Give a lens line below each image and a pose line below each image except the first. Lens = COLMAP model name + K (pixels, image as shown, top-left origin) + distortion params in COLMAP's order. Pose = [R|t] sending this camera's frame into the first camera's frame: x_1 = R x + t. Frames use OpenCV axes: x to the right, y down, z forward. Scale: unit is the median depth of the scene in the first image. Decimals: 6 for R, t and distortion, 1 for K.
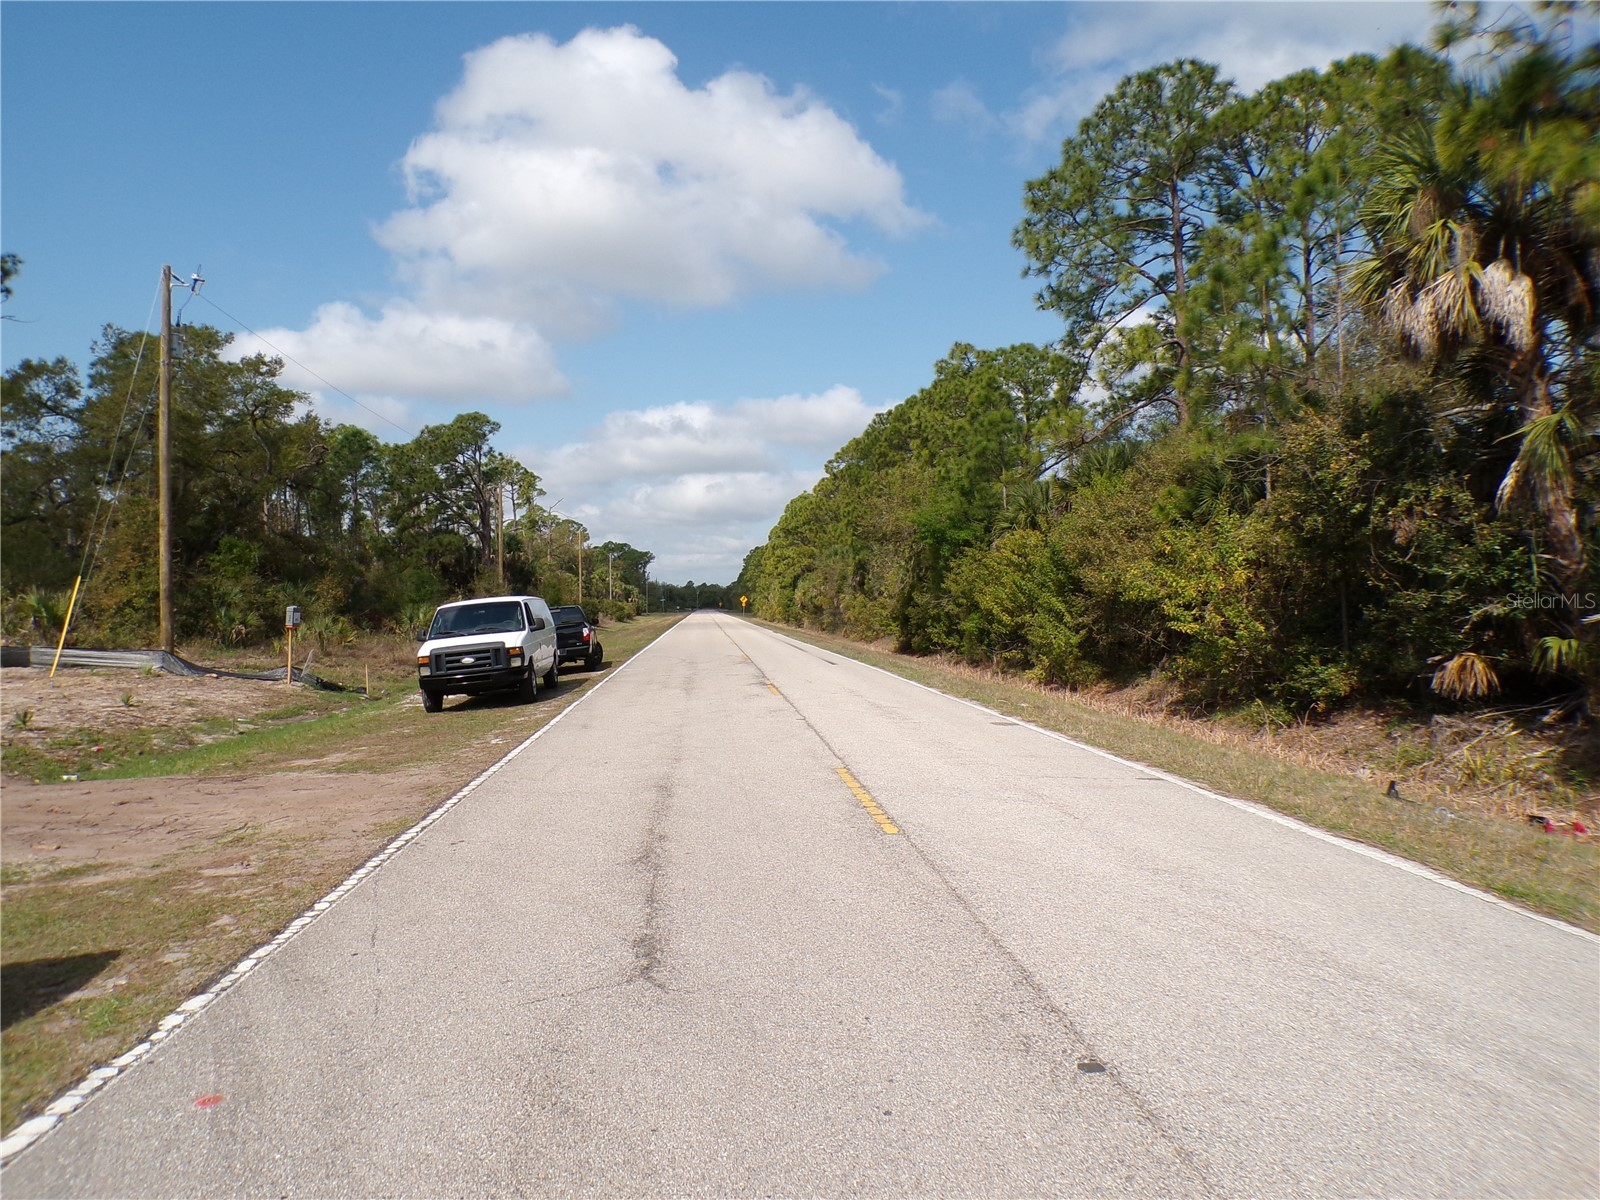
lens RADIAL K [[1100.0, 0, 755.9], [0, 1100.0, 596.8], [0, 0, 1]] dist [-0.026972, 0.006439]
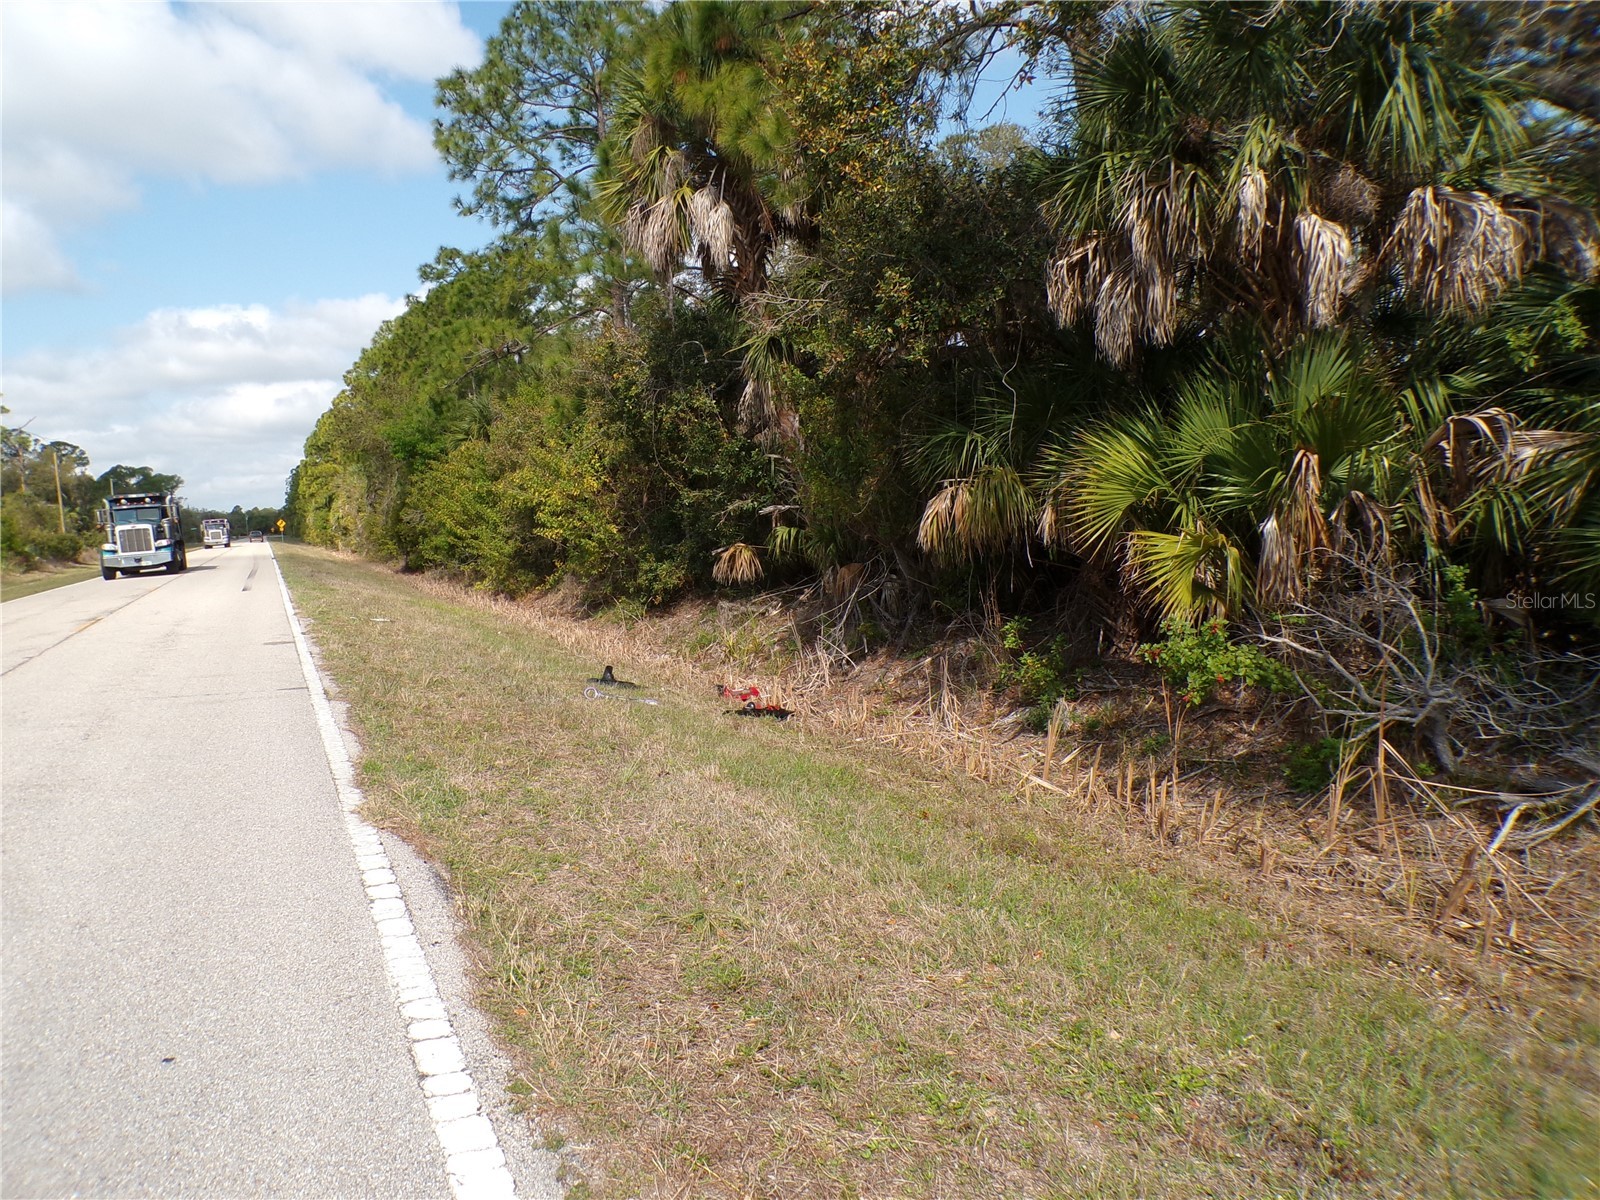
lens RADIAL K [[1099.5, 0, 800.0], [0, 1099.5, 600.0], [0, 0, 1]] dist [-0.034048, -0.004025]
pose [[0.923614, -0.080135, 0.374853, 0.142244], [0.047924, 0.994371, 0.094492, 0.002369], [-0.380316, -0.069310, 0.922256, -0.037662]]
